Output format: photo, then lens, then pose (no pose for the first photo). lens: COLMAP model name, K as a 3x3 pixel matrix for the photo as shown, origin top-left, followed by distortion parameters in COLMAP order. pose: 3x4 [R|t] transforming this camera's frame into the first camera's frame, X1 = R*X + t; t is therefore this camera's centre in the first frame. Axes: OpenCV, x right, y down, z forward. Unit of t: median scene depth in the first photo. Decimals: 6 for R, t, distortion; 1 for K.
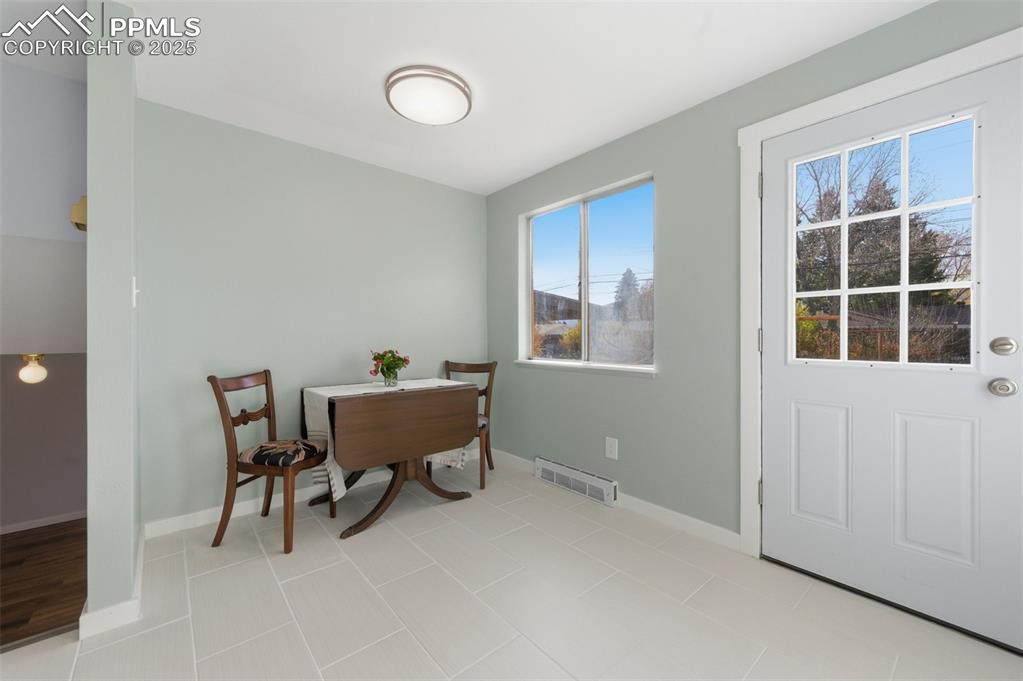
lens RADIAL K [[403.5, 0, 511.5], [0, 403.5, 340.5], [0, 0, 1]] dist [0.001240, -0.000205]
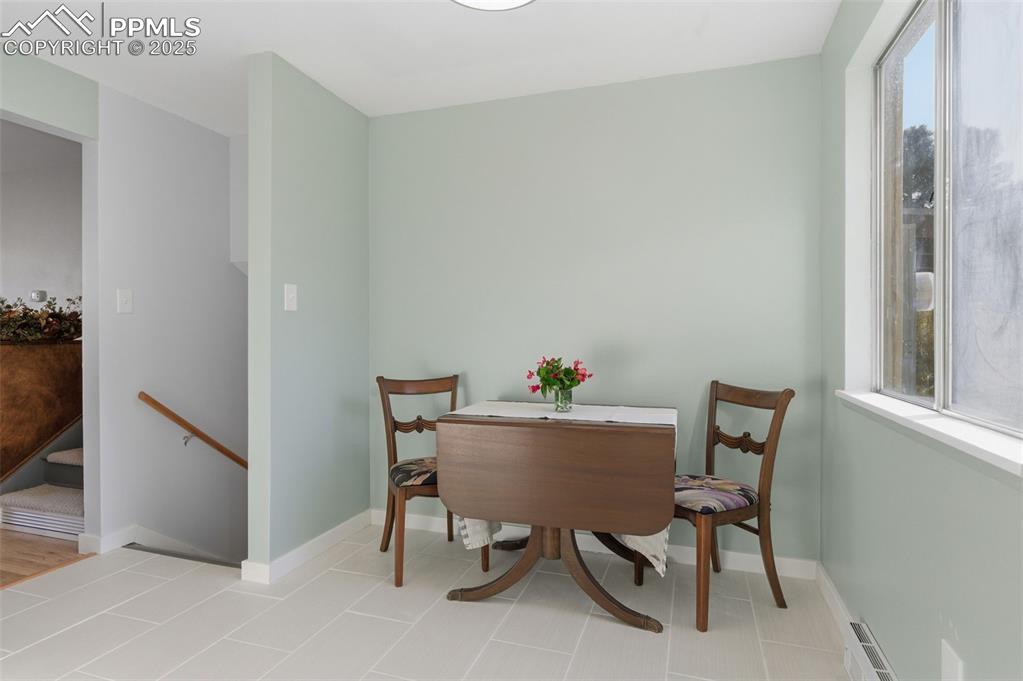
lens RADIAL K [[542.9, 0, 511.5], [0, 542.9, 340.5], [0, 0, 1]] dist [0.001927, 0.000124]
pose [[0.513224, 0.012480, -0.858164, 0.474717], [-0.011413, 0.999905, 0.007716, -0.012099], [0.858179, 0.005834, 0.513318, 0.505097]]
